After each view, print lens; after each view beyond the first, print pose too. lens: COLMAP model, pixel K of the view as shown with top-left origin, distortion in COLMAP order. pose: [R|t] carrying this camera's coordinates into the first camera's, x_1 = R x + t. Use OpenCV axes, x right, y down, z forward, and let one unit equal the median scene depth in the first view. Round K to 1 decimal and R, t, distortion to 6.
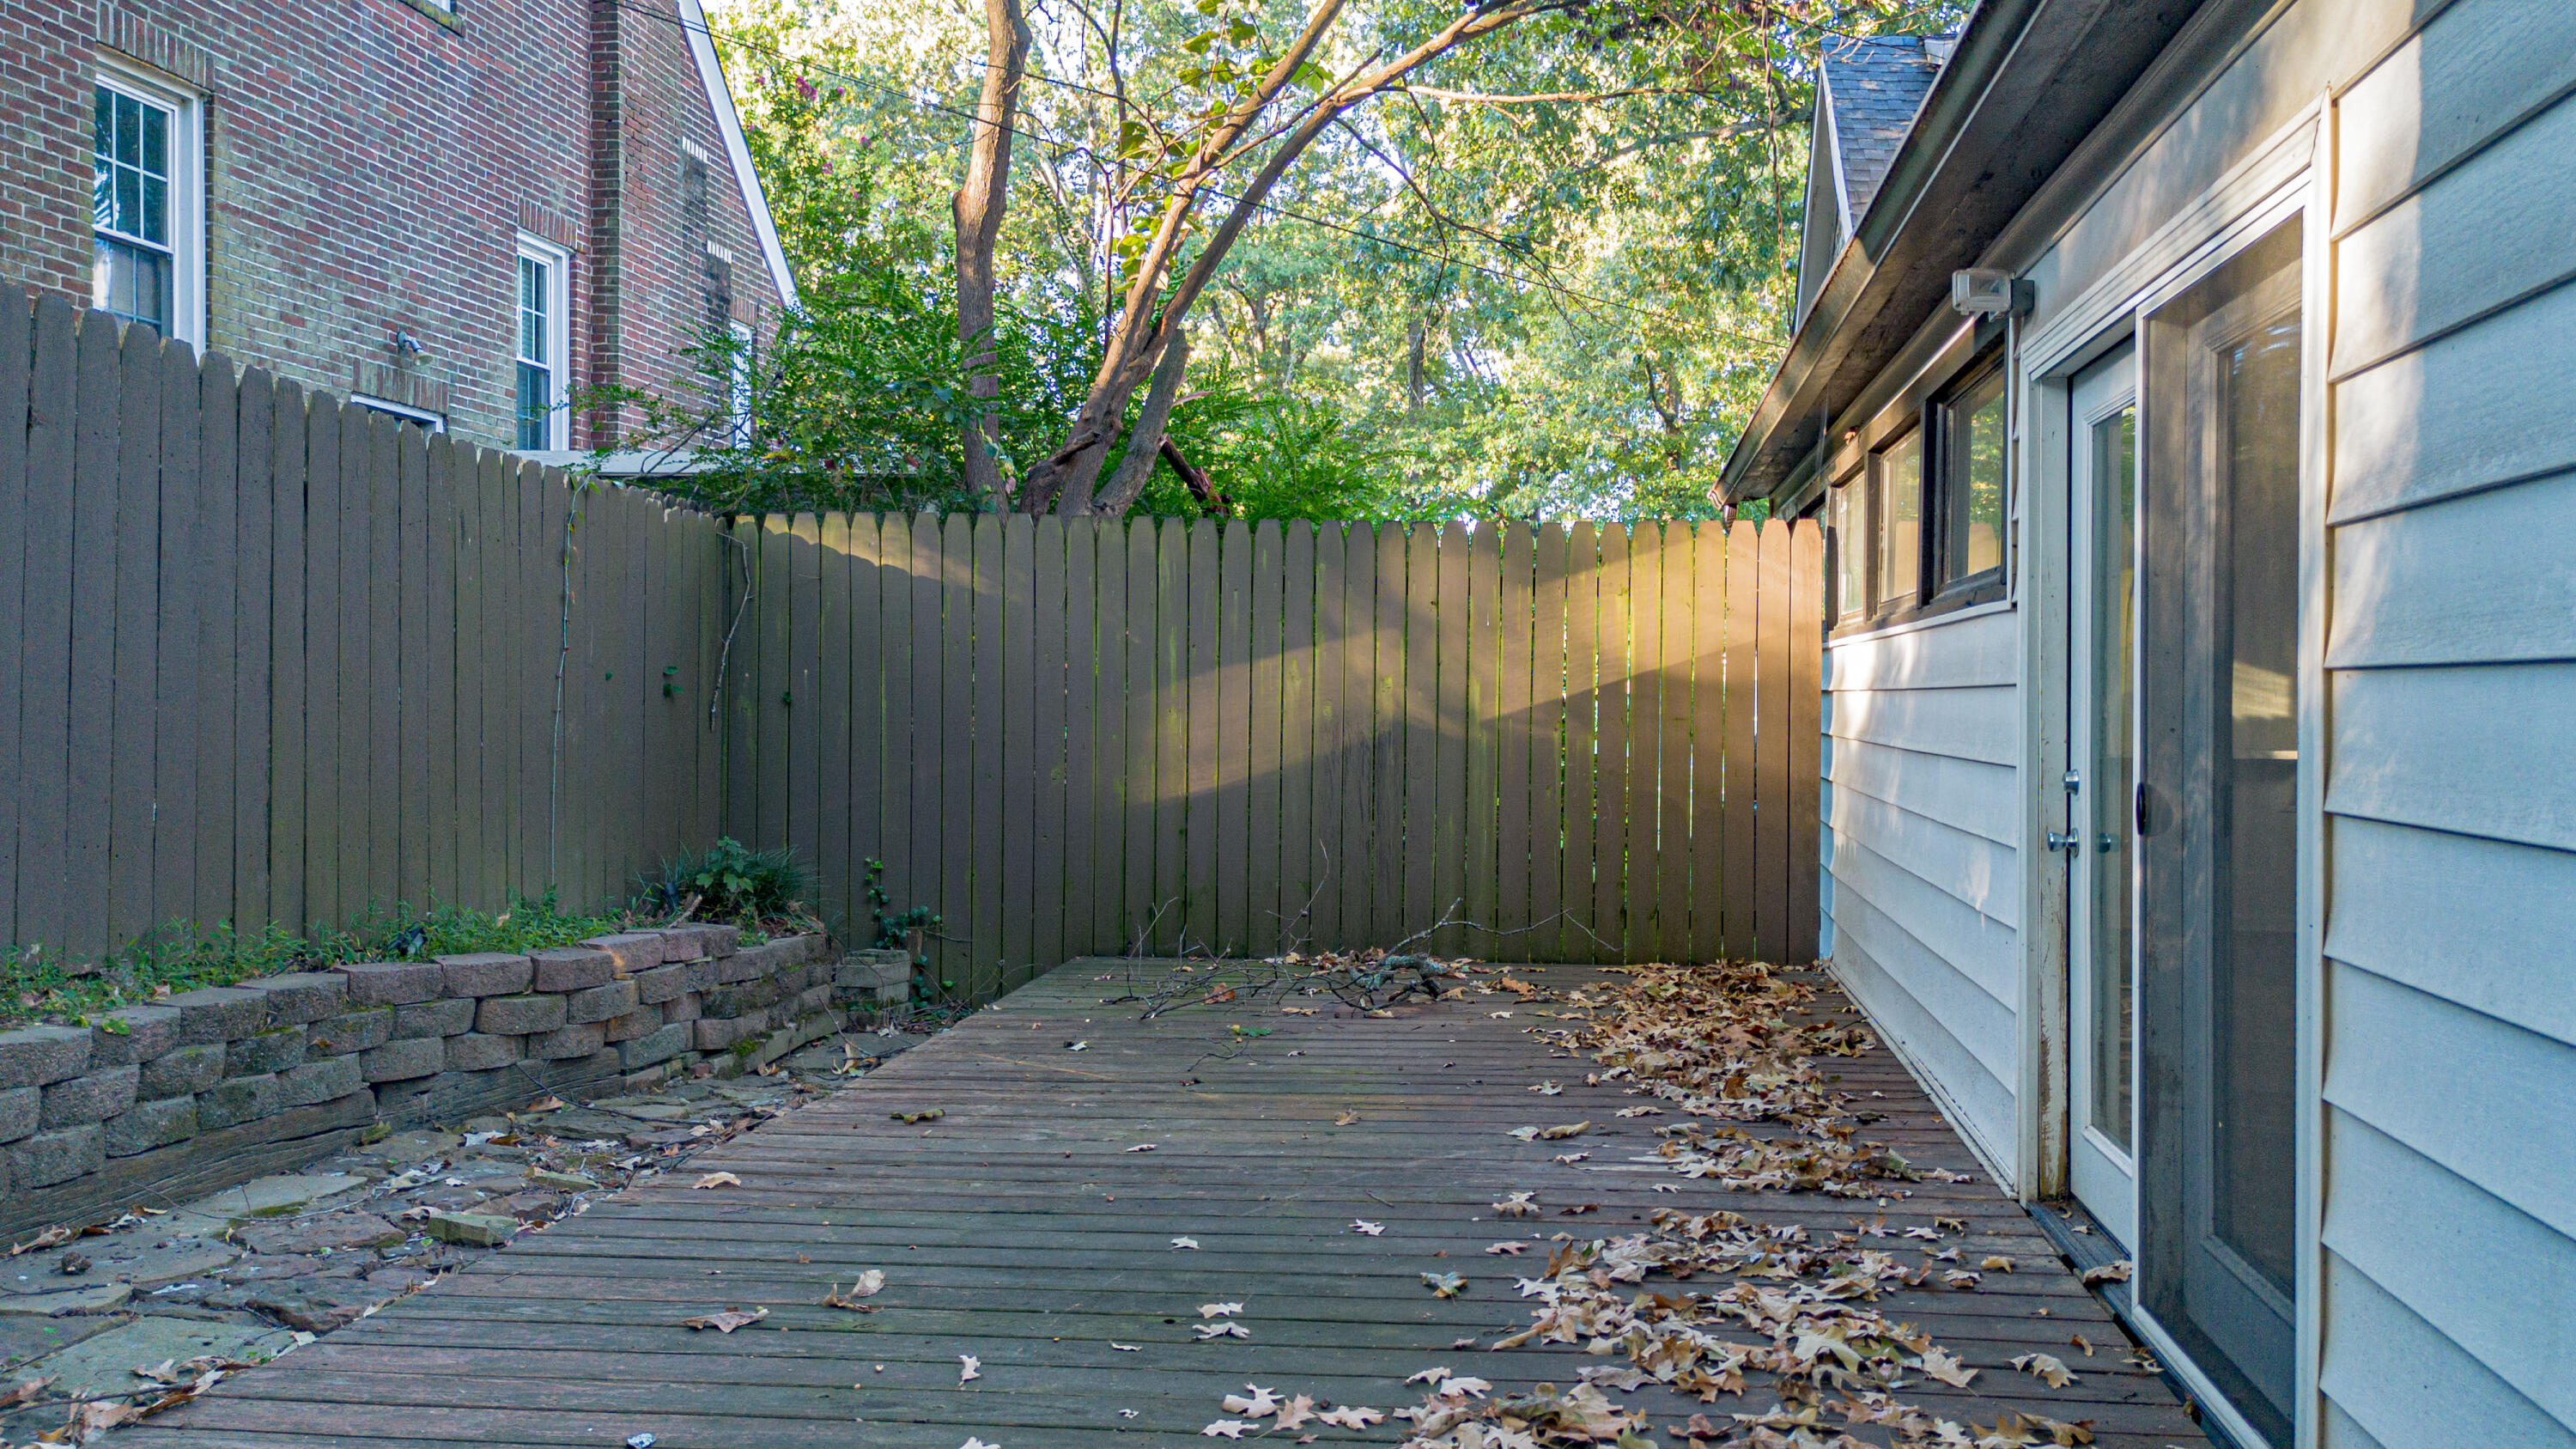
lens RADIAL K [[1984.0, 0, 1429.1], [0, 1984.0, 674.3], [0, 0, 1]] dist [0.071880, -0.052629]
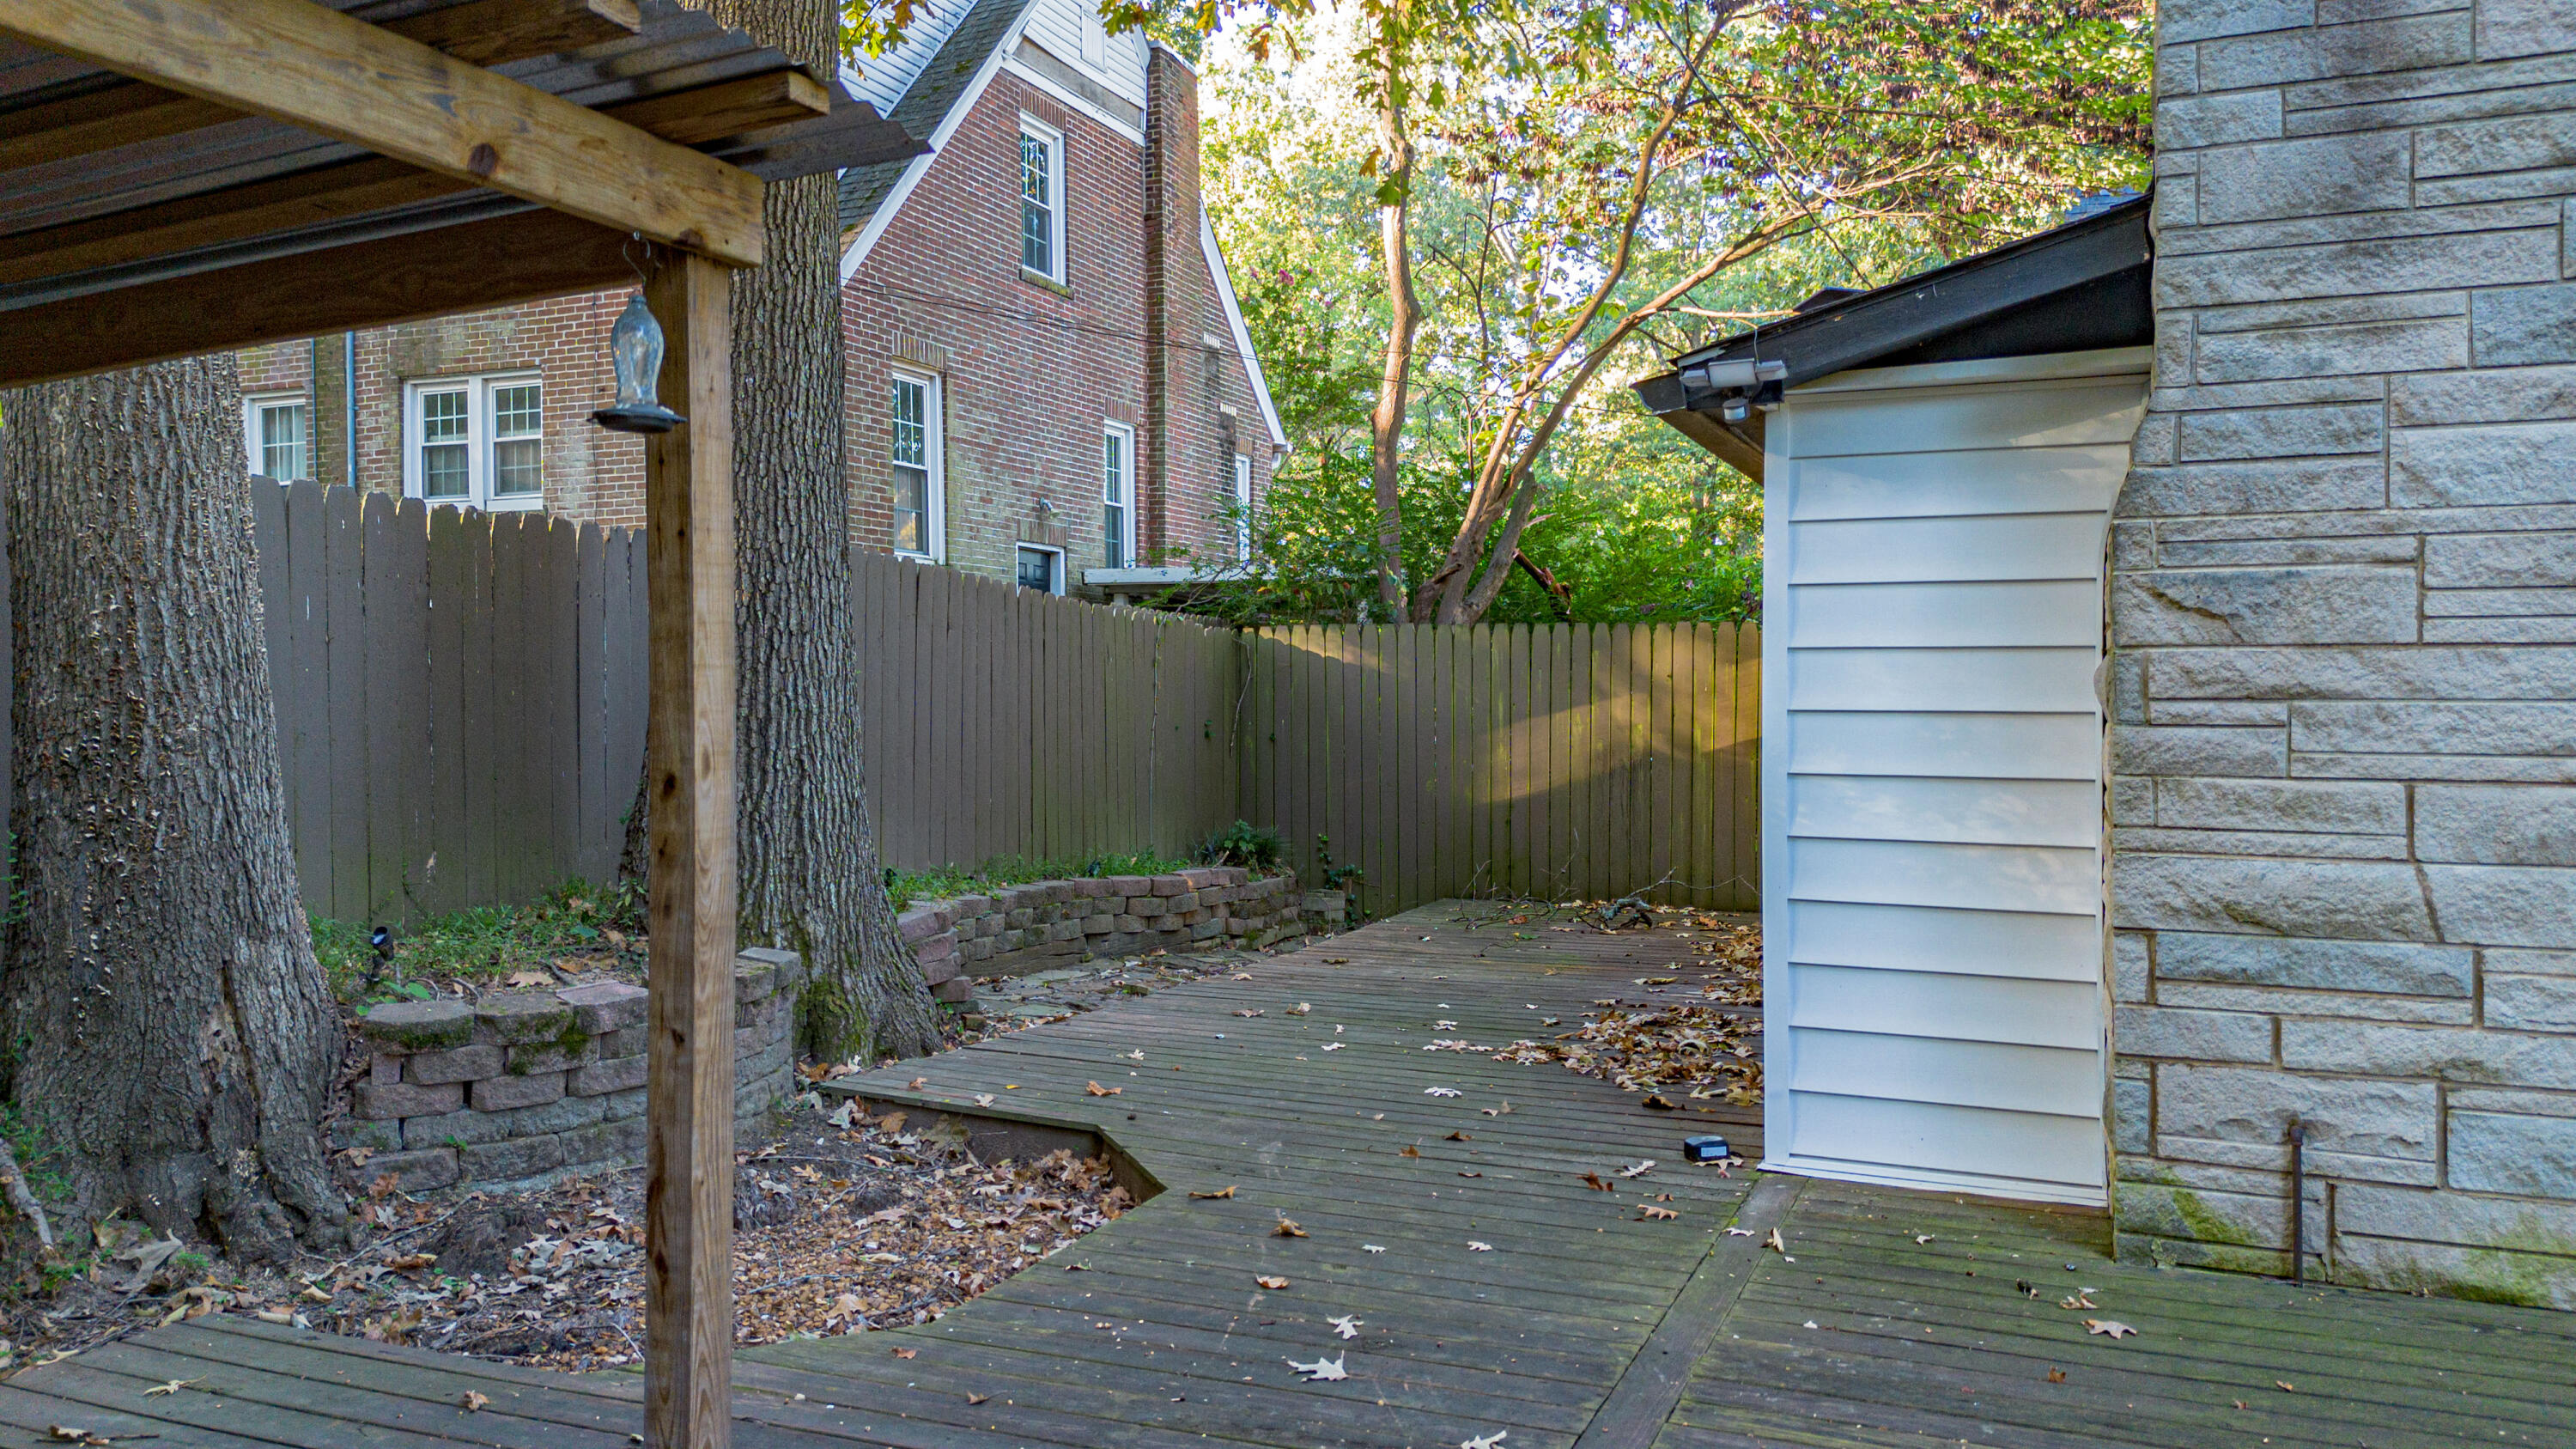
lens RADIAL K [[1785.5, 0, 1288.0], [0, 1785.5, 724.5], [0, 0, 1]] dist [0.296494, 0.000104]
pose [[0.953451, -0.003616, -0.301528, 0.139400], [0.010275, 0.999737, 0.020501, -0.029279], [0.301374, -0.022645, 0.953237, -0.413766]]
